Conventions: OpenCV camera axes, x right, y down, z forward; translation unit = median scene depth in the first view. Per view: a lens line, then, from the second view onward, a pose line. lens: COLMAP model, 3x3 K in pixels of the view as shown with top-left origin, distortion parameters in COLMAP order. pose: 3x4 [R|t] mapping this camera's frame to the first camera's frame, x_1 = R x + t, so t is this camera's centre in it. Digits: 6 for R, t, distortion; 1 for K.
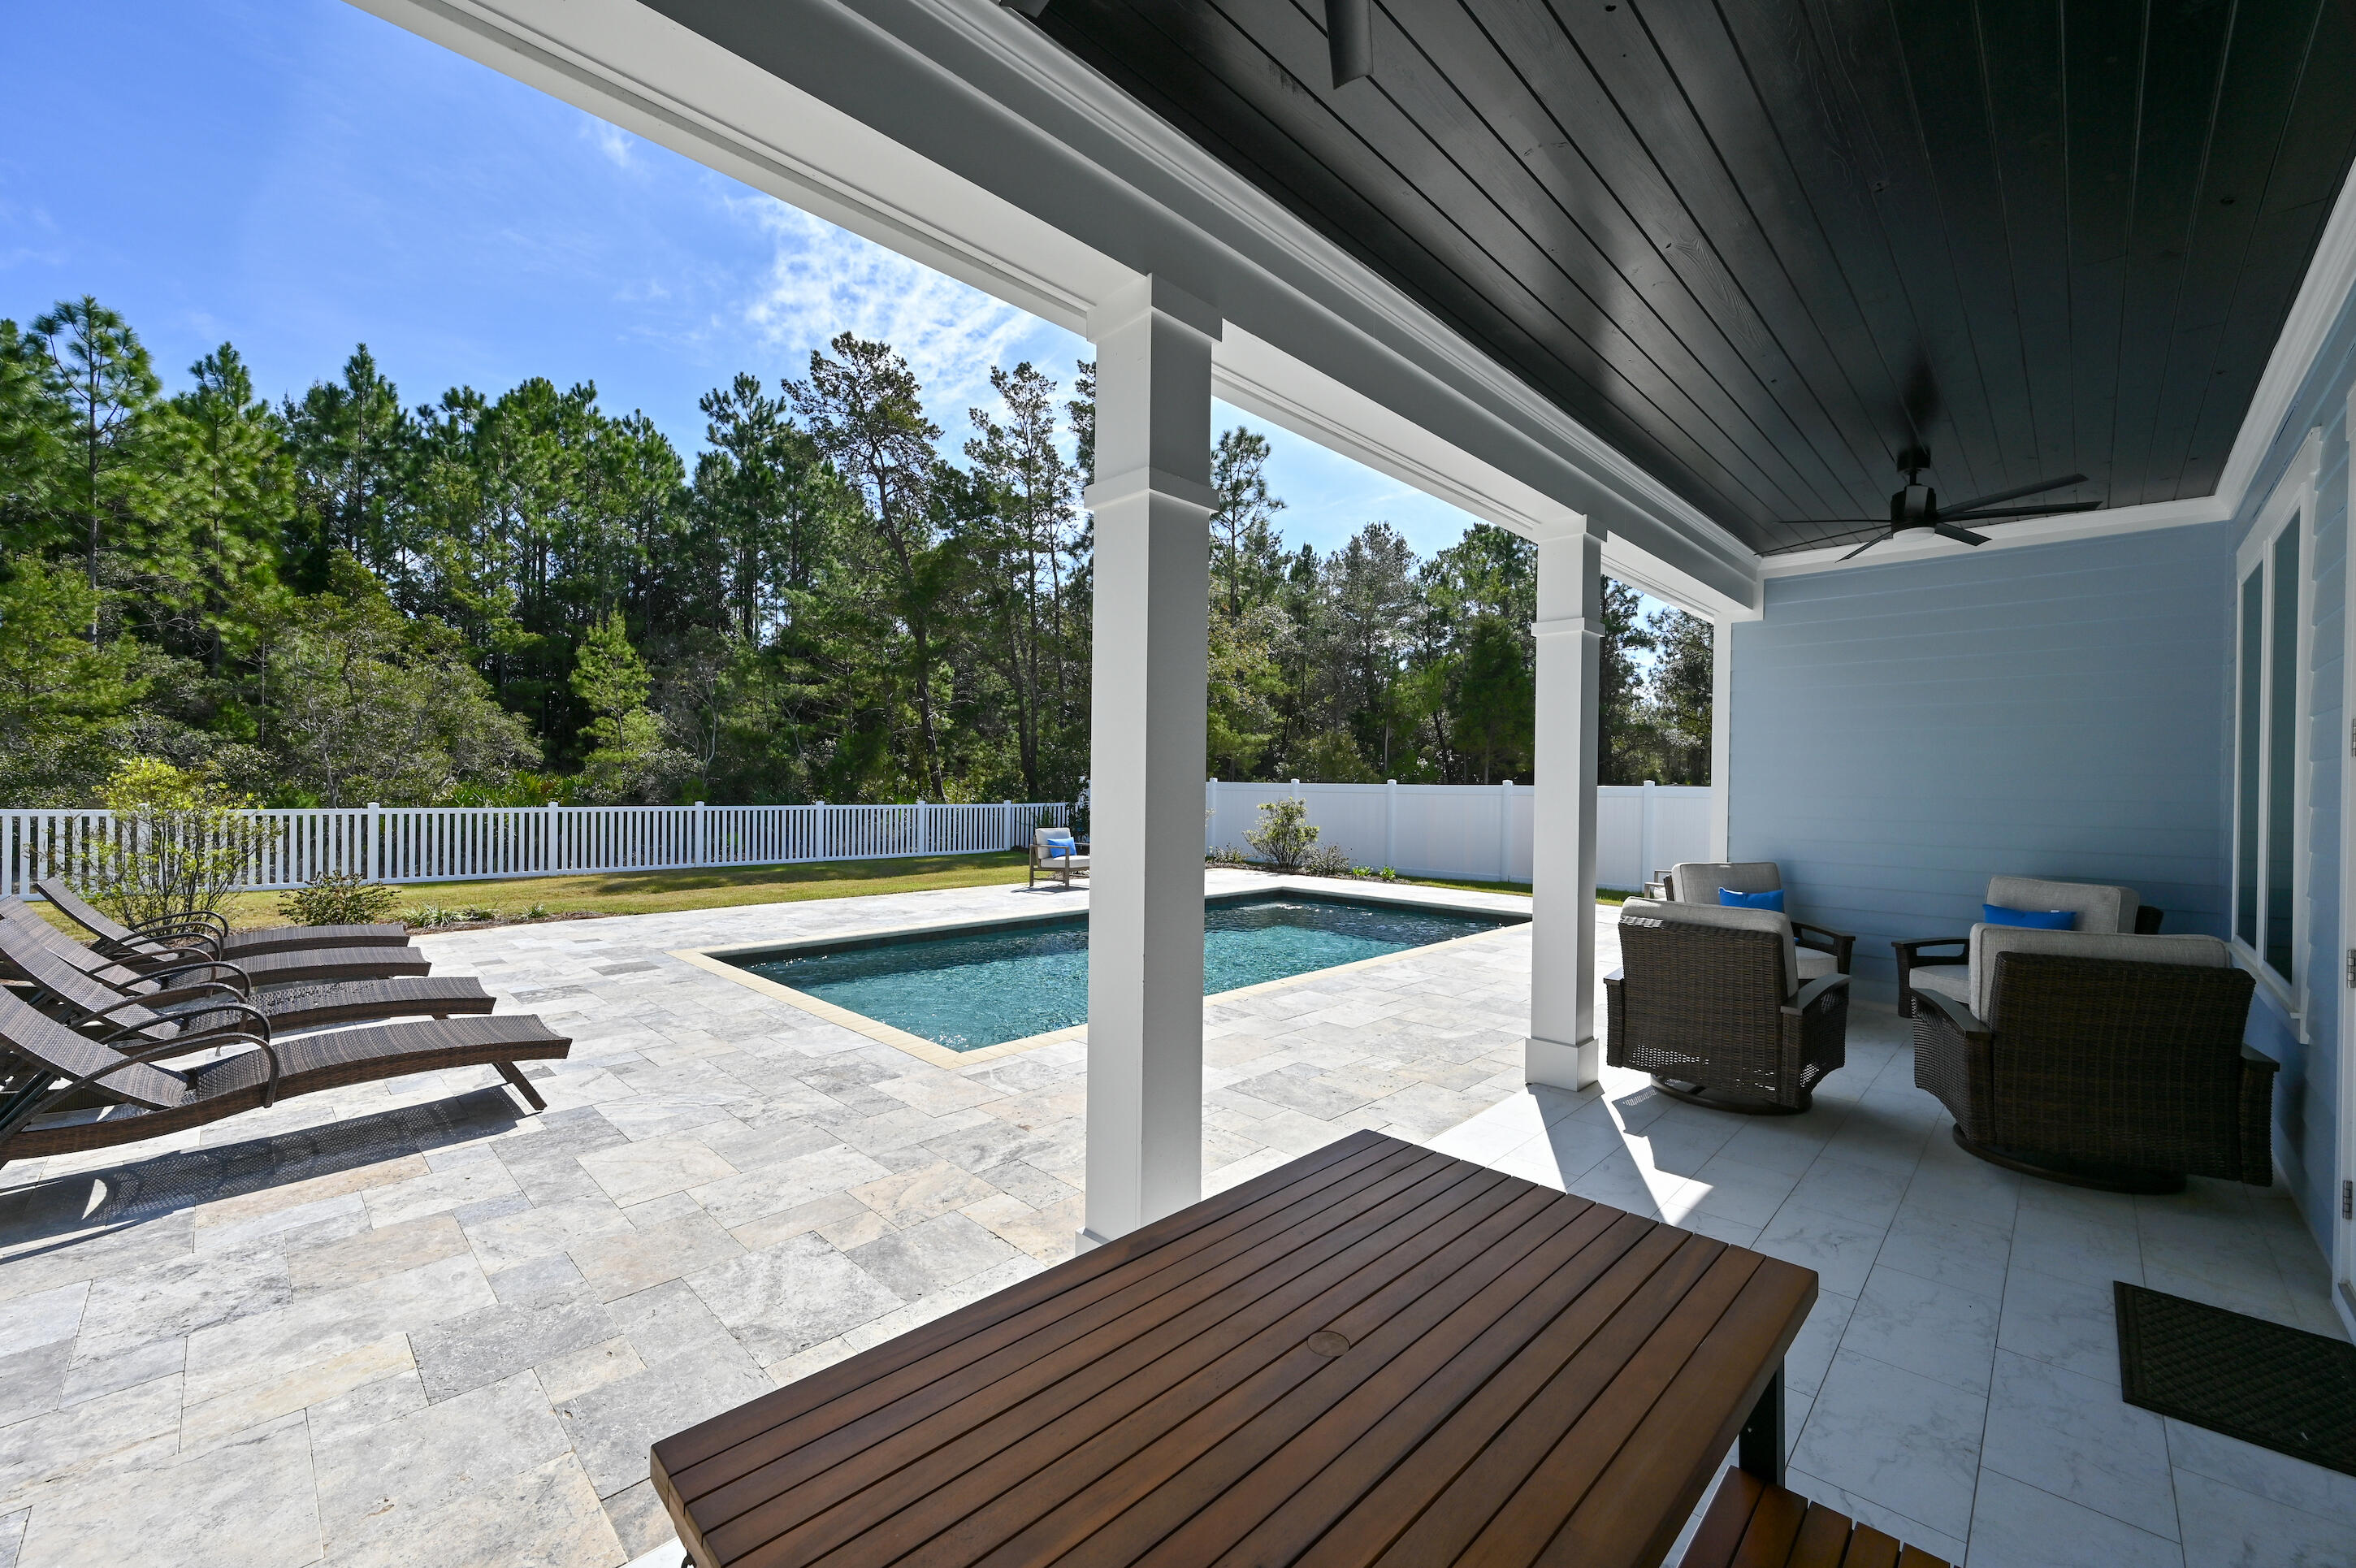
lens RADIAL K [[967.8, 0, 1210.7], [0, 967.8, 787.3], [0, 0, 1]] dist [0.000655, 0.002545]
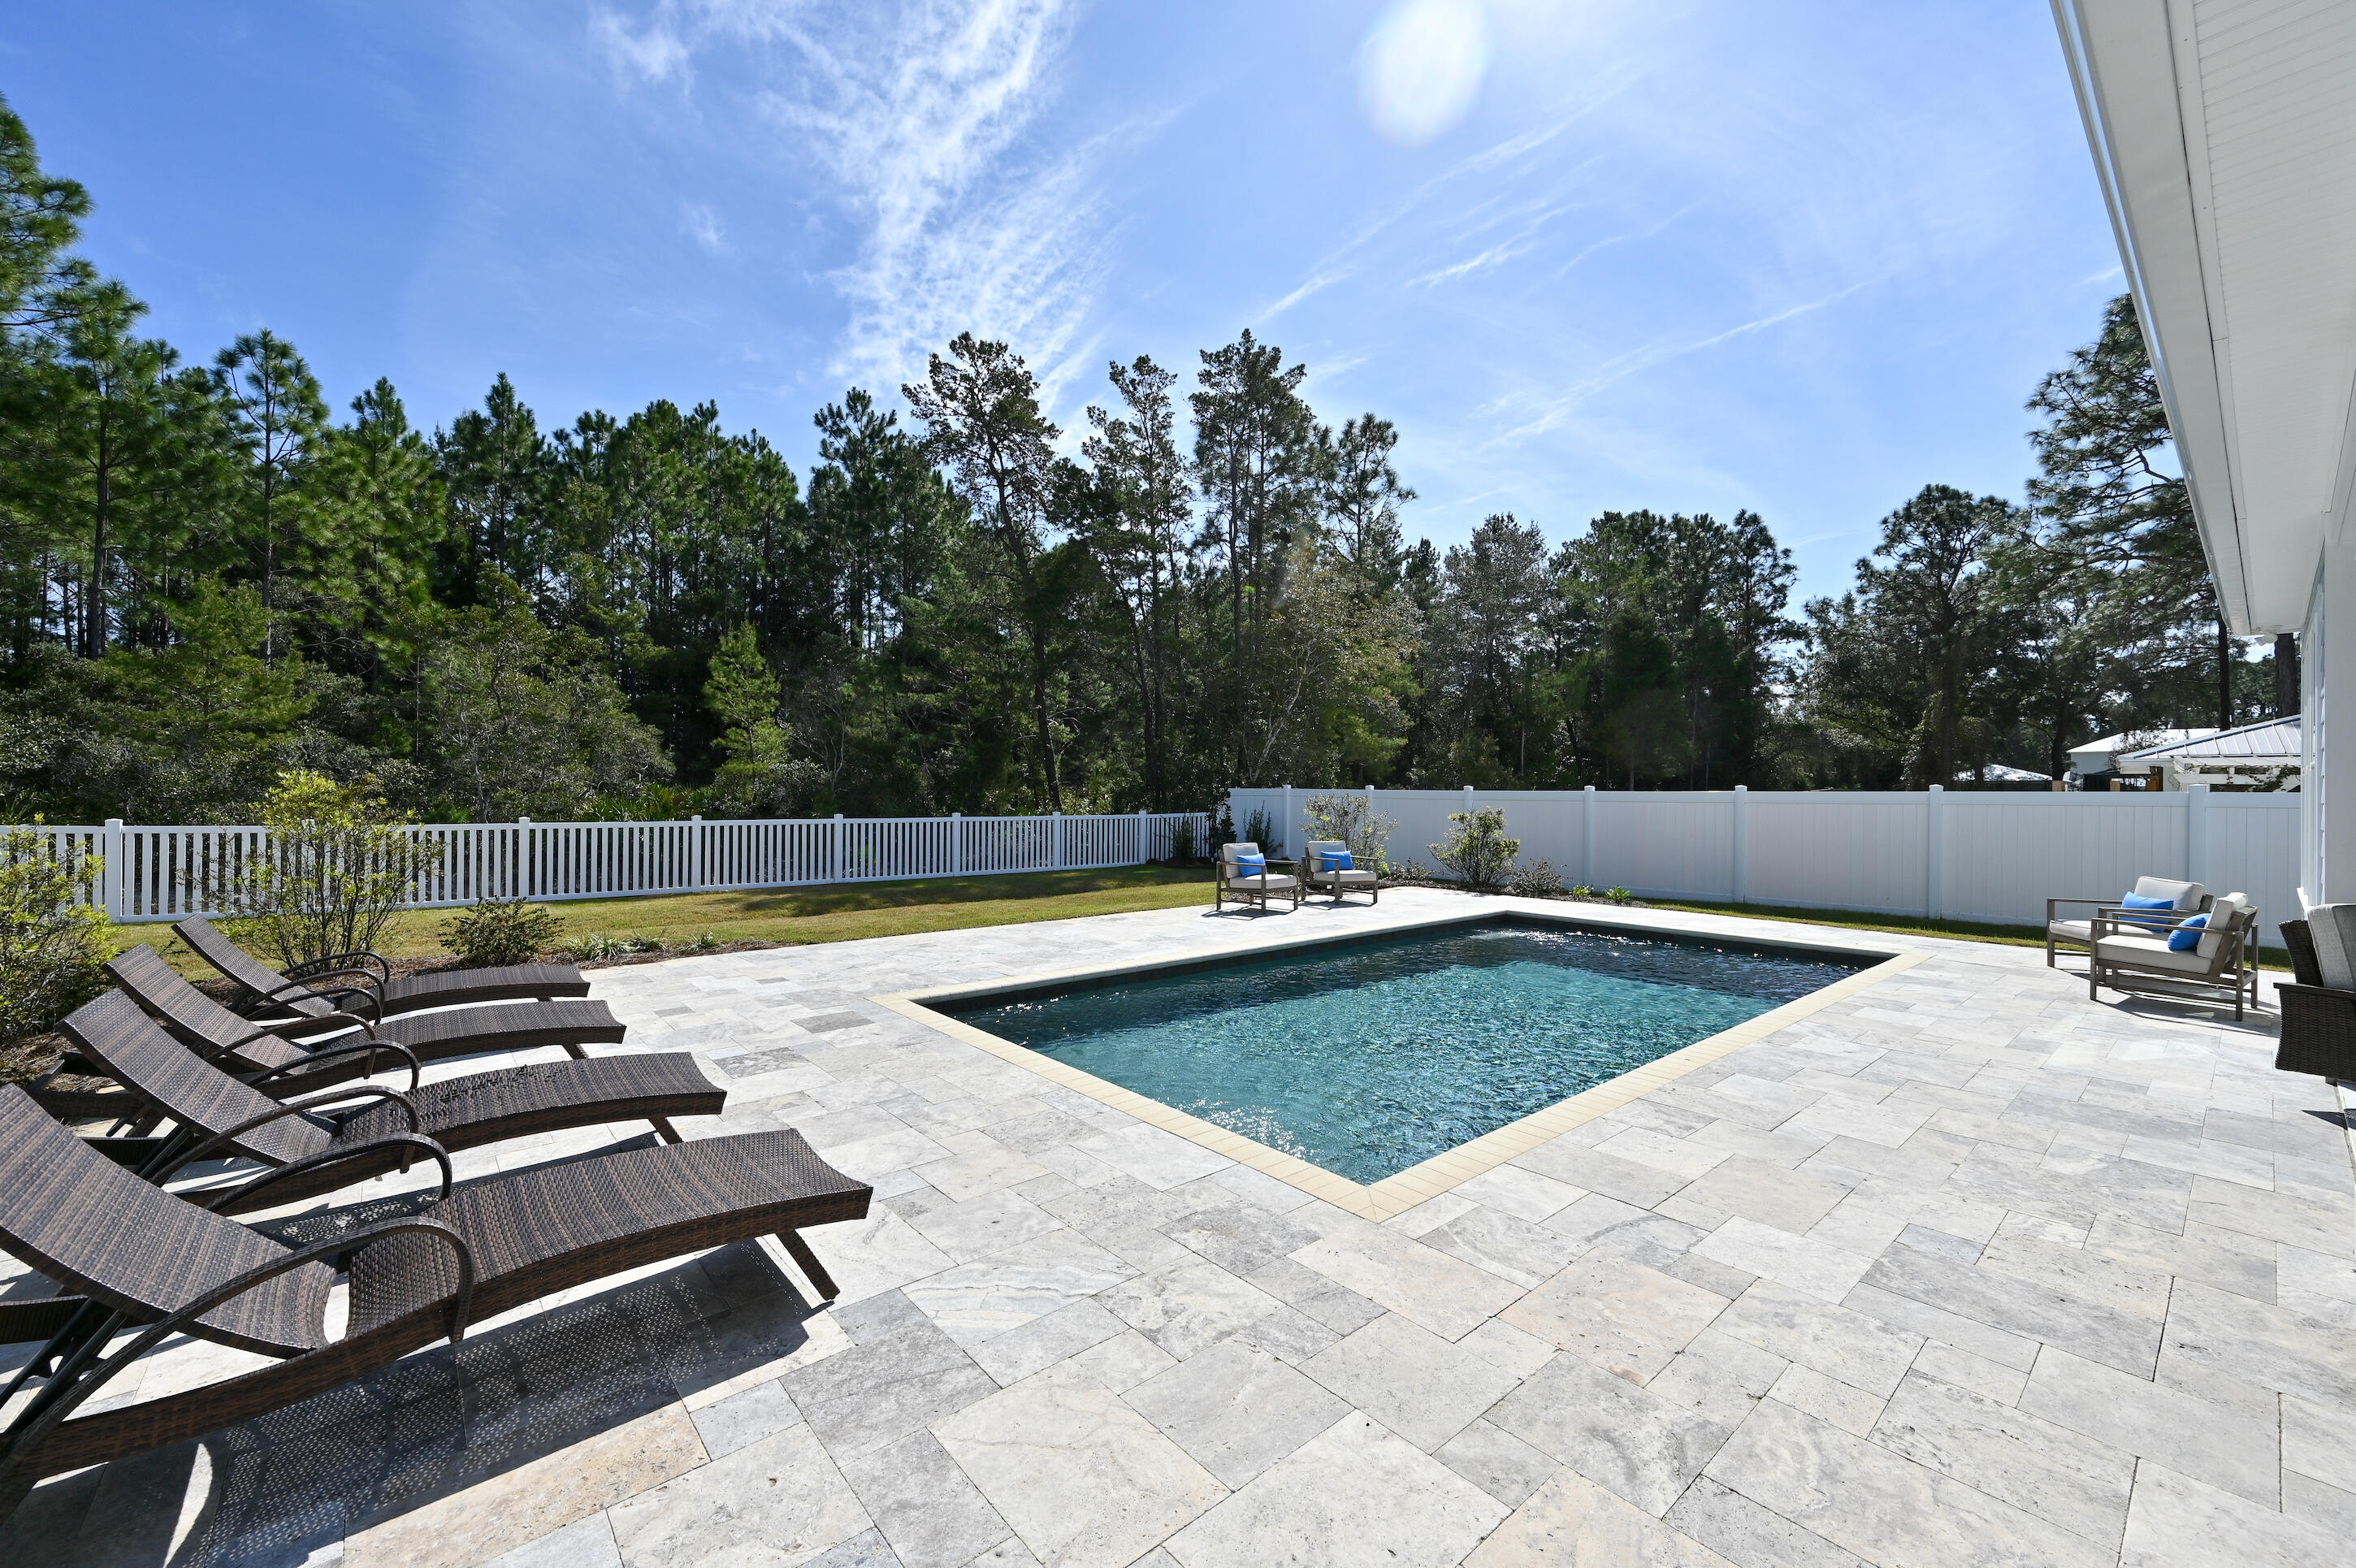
lens RADIAL K [[945.1, 0, 1178.0], [0, 945.1, 784.0], [0, 0, 1]] dist [0.005001, 0.000541]
pose [[0.995533, -0.007481, -0.094114, -0.090299], [0.006350, 0.999904, -0.012311, -0.001023], [0.094197, 0.011659, 0.995485, 0.087224]]
